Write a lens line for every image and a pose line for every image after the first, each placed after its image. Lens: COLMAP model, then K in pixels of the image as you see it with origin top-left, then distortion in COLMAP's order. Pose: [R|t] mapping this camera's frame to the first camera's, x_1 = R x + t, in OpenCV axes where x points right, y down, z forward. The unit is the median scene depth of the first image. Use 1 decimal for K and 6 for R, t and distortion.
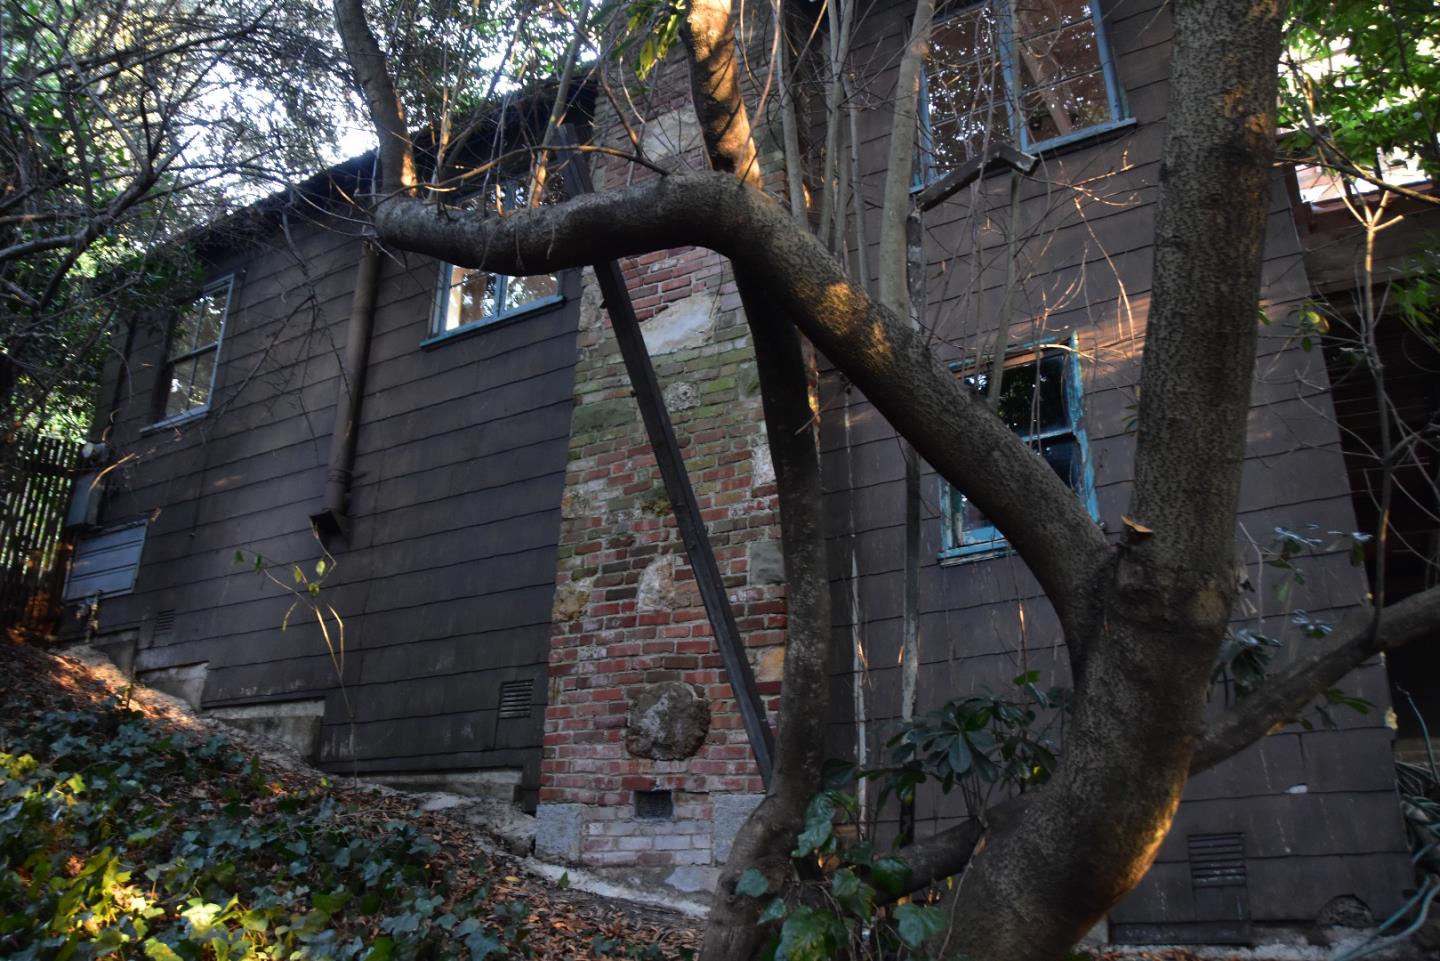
lens RADIAL K [[1132.6, 0, 714.3], [0, 1132.6, 511.8], [0, 0, 1]] dist [-0.153660, 0.117039]
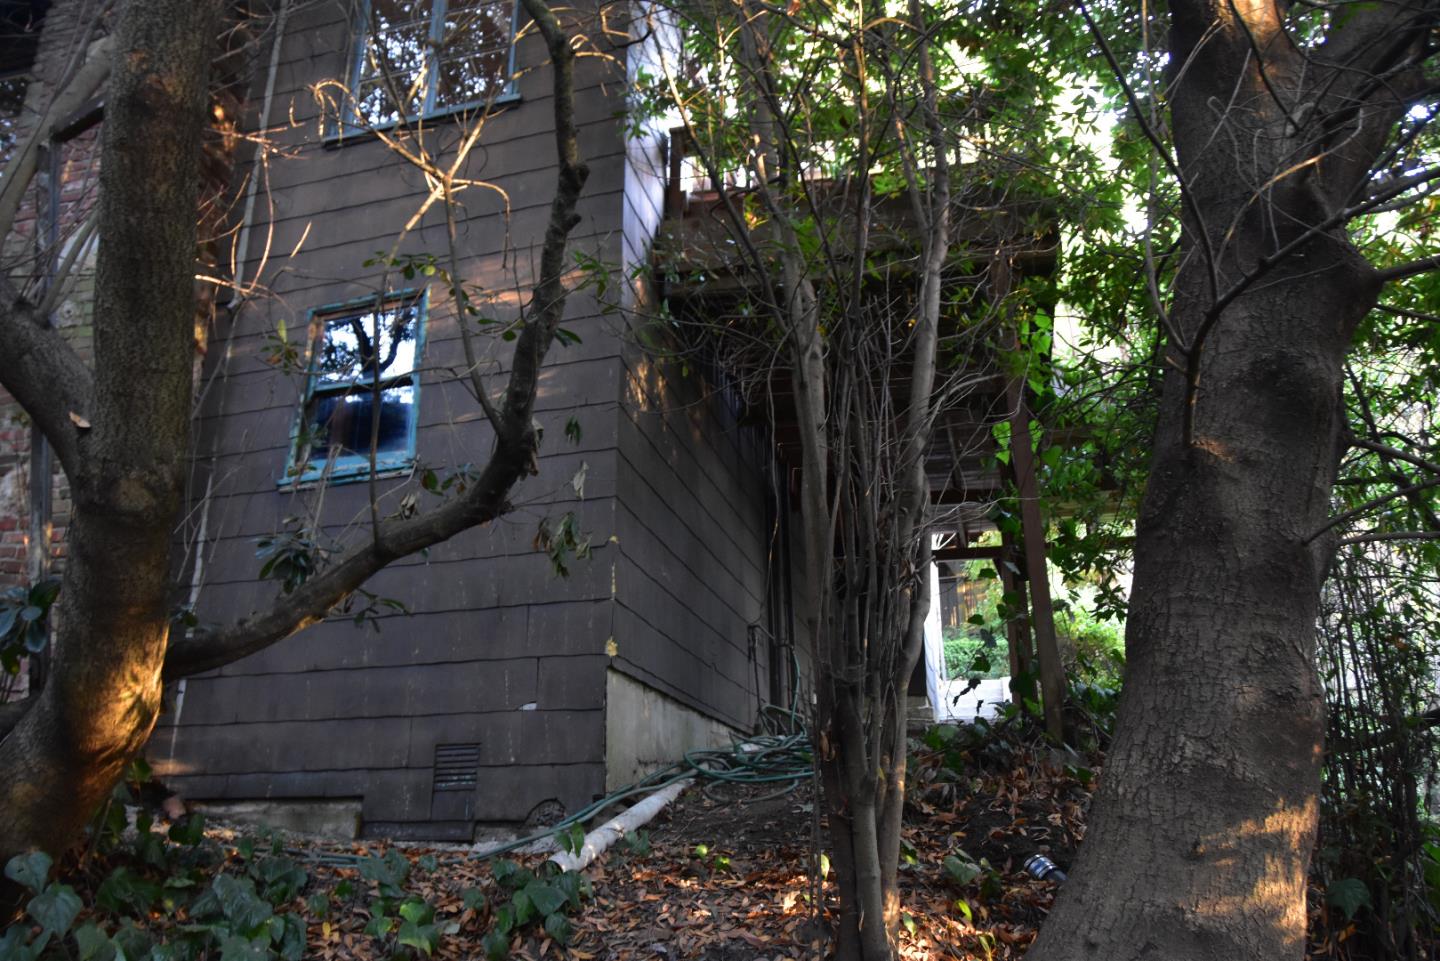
lens RADIAL K [[1132.6, 0, 714.3], [0, 1132.6, 511.8], [0, 0, 1]] dist [-0.153660, 0.117039]
pose [[0.966715, 0.066398, 0.247091, 0.427699], [-0.073387, 0.997119, 0.019175, 0.020730], [-0.245106, -0.036670, 0.968802, -0.154537]]
